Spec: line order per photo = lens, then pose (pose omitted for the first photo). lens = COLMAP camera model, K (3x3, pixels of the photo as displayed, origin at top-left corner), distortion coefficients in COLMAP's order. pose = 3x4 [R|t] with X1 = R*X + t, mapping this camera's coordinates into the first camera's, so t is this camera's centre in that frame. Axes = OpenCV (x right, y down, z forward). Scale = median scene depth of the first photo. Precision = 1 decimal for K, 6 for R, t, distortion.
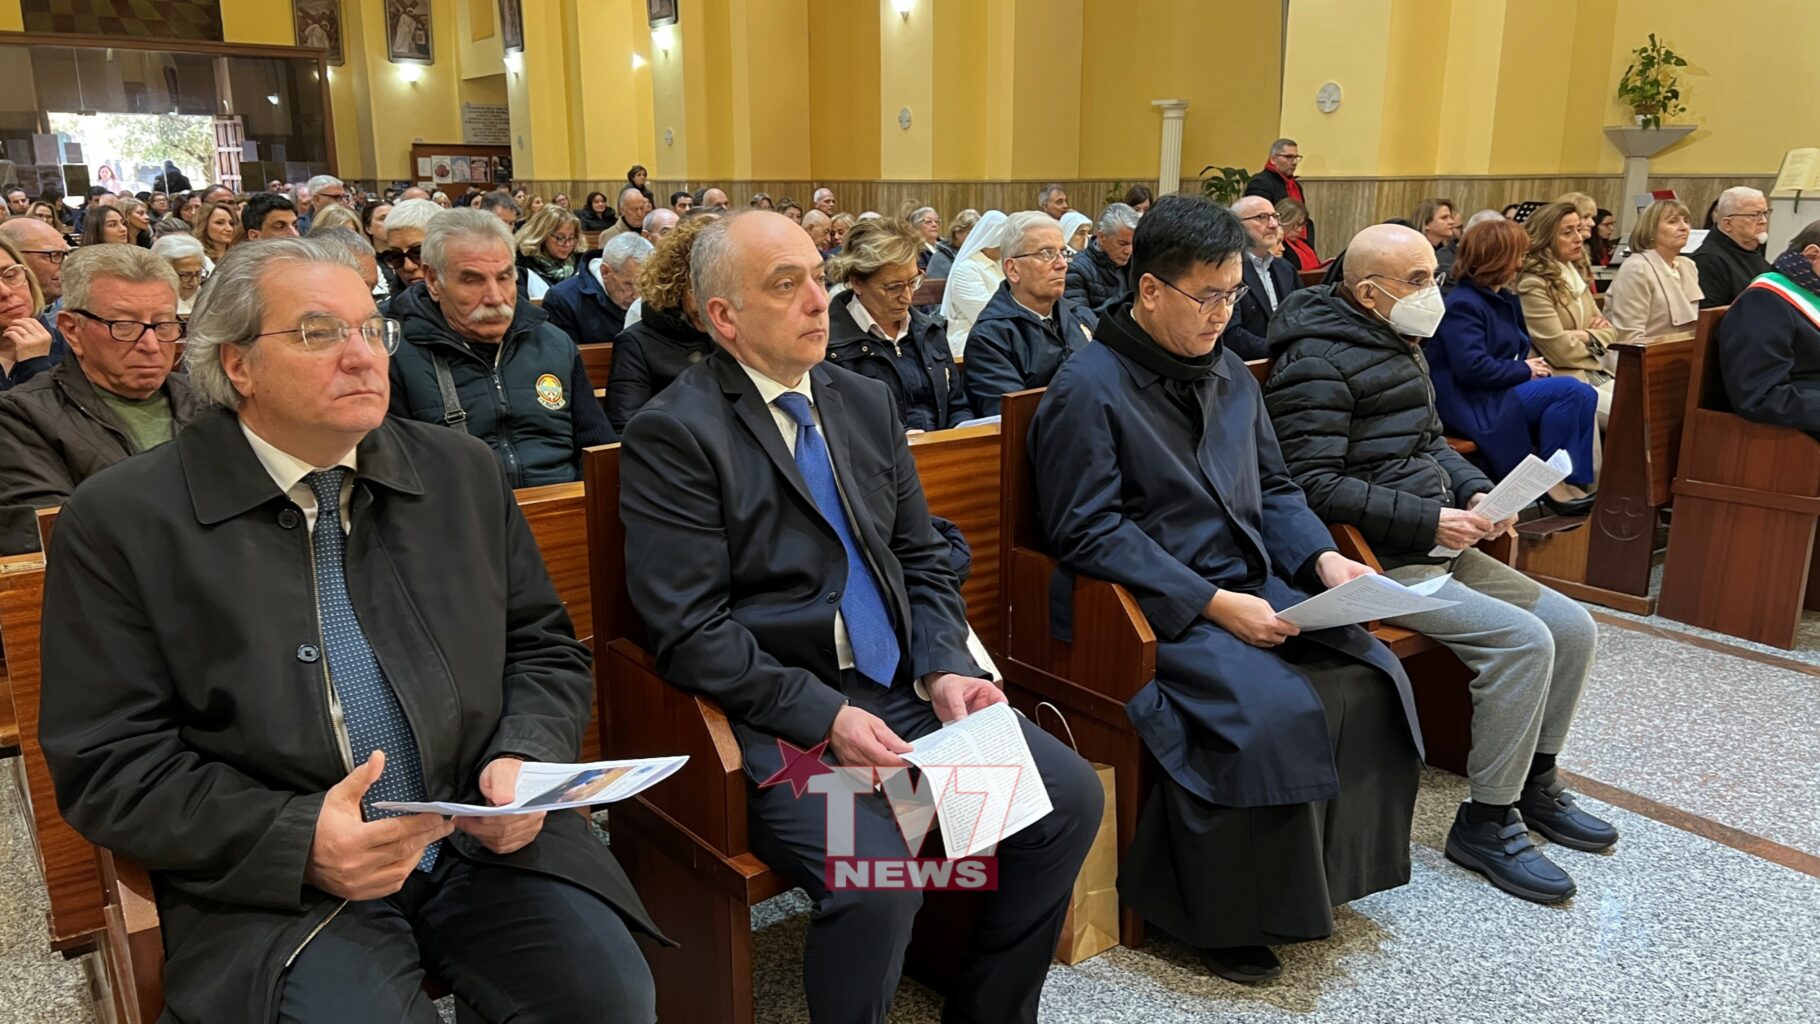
lens RADIAL K [[1394.4, 0, 906.6], [0, 1394.4, 515.7], [0, 0, 1]] dist [0.023740, -0.005567]
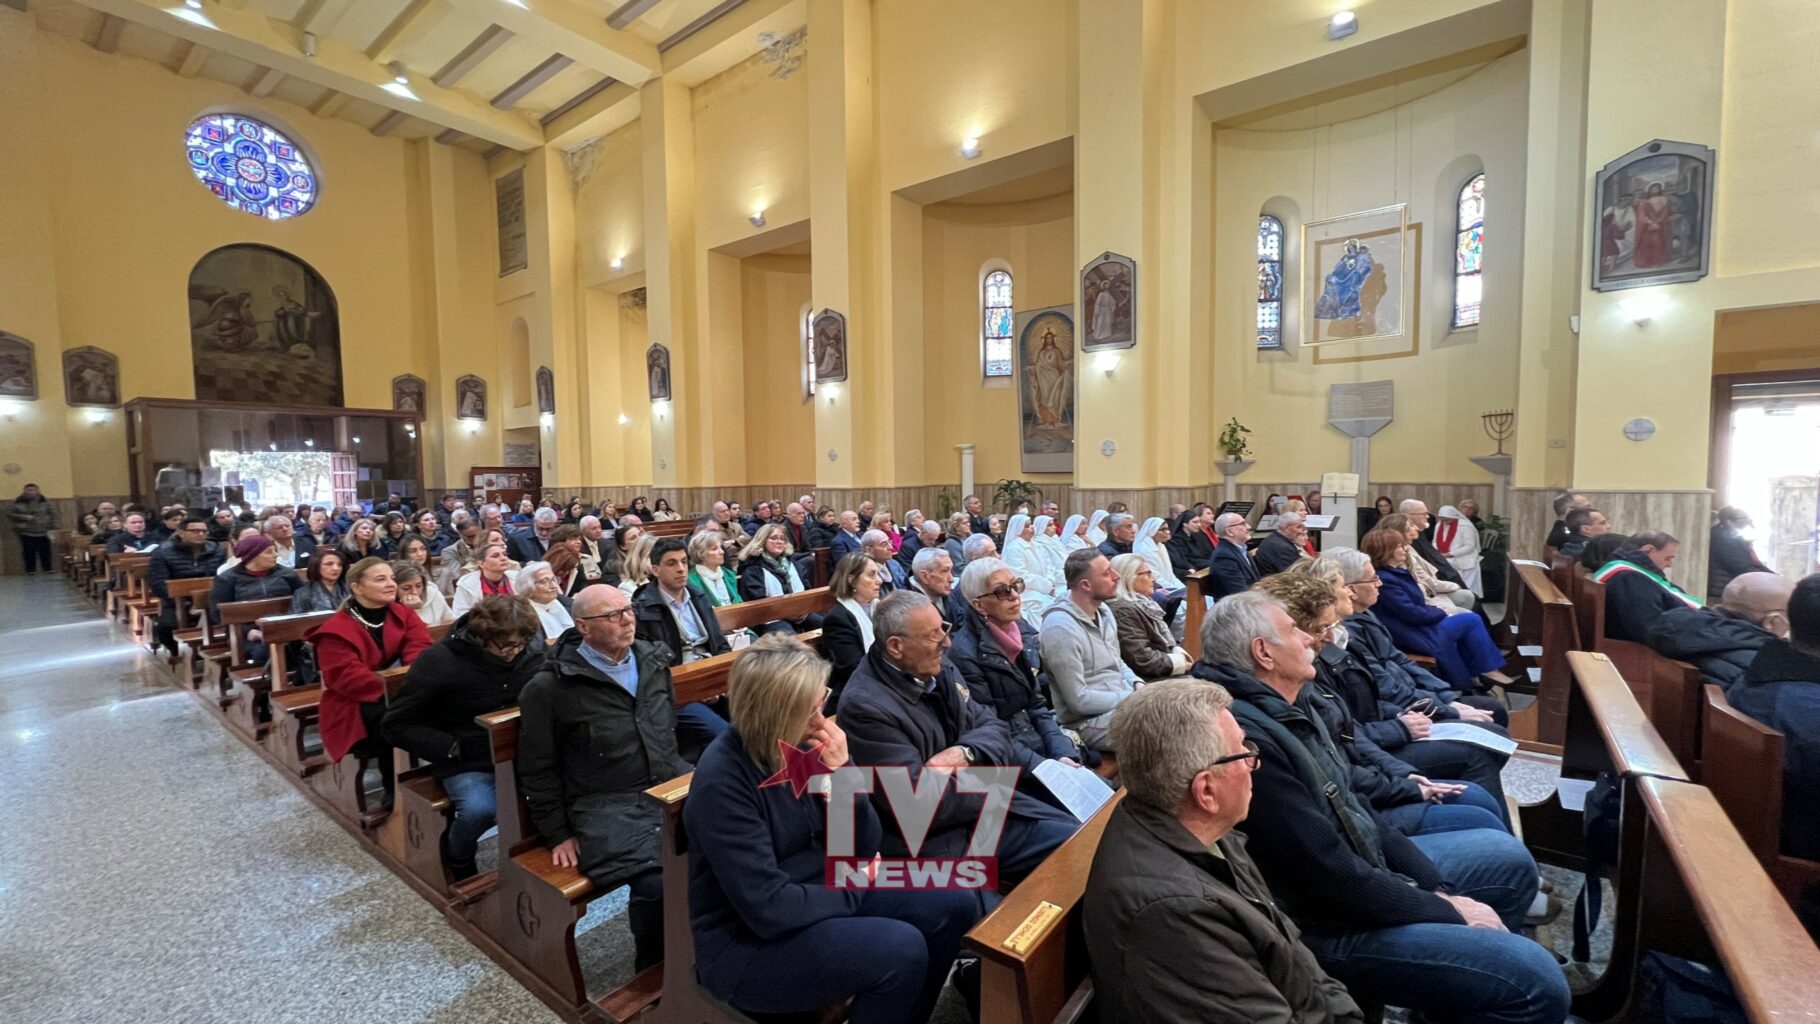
lens RADIAL K [[725.9, 0, 918.7], [0, 725.9, 507.6], [0, 0, 1]] dist [-0.008515, -0.000209]
pose [[0.957096, -0.026054, 0.288598, -0.105000], [0.080227, 0.980843, -0.177515, -0.028969], [-0.278445, 0.193052, 0.940850, 0.072589]]
